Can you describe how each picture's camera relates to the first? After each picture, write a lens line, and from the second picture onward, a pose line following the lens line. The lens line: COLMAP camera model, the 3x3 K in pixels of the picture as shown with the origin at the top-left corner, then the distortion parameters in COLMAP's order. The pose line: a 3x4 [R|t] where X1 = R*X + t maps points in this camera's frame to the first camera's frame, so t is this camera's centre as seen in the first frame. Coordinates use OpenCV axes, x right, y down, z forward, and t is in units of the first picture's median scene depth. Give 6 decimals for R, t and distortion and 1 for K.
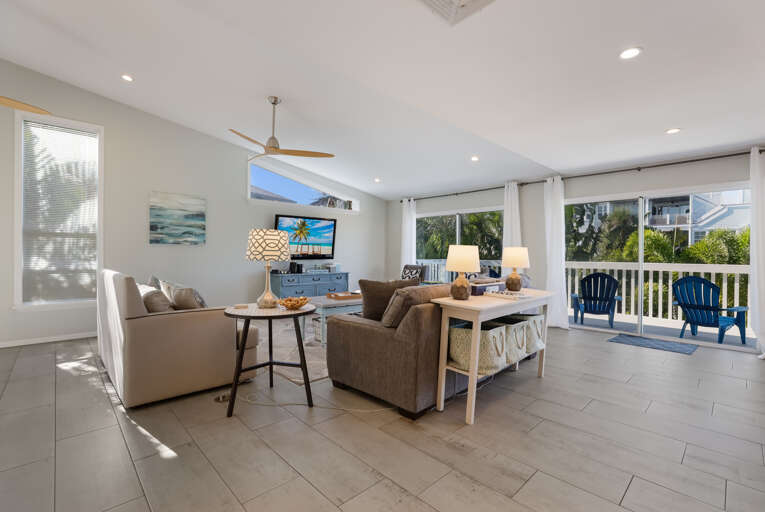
lens RADIAL K [[344.8, 0, 379.5], [0, 344.8, 257.0], [0, 0, 1]] dist [-0.016613, 0.003537]
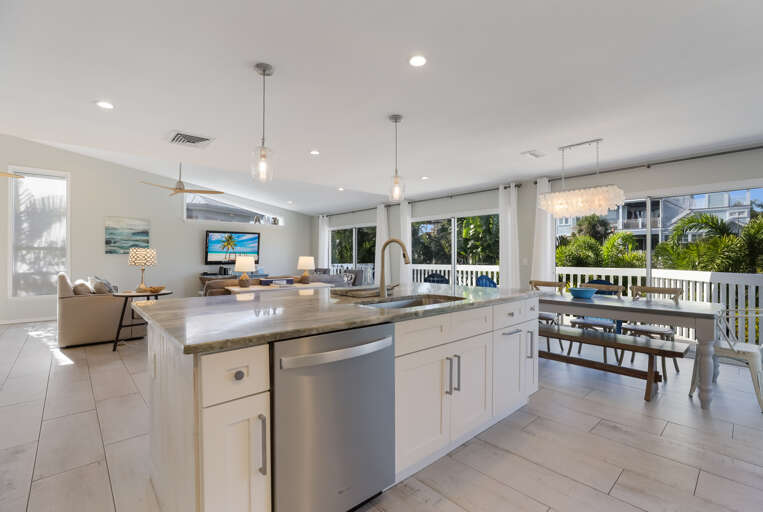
lens RADIAL K [[343.9, 0, 384.6], [0, 343.9, 259.4], [0, 0, 1]] dist [-0.016613, 0.003537]
pose [[0.999940, -0.008197, -0.007328, 0.444512], [0.008150, 0.999947, -0.006365, 0.001798], [0.007380, 0.006305, 0.999953, -0.348516]]
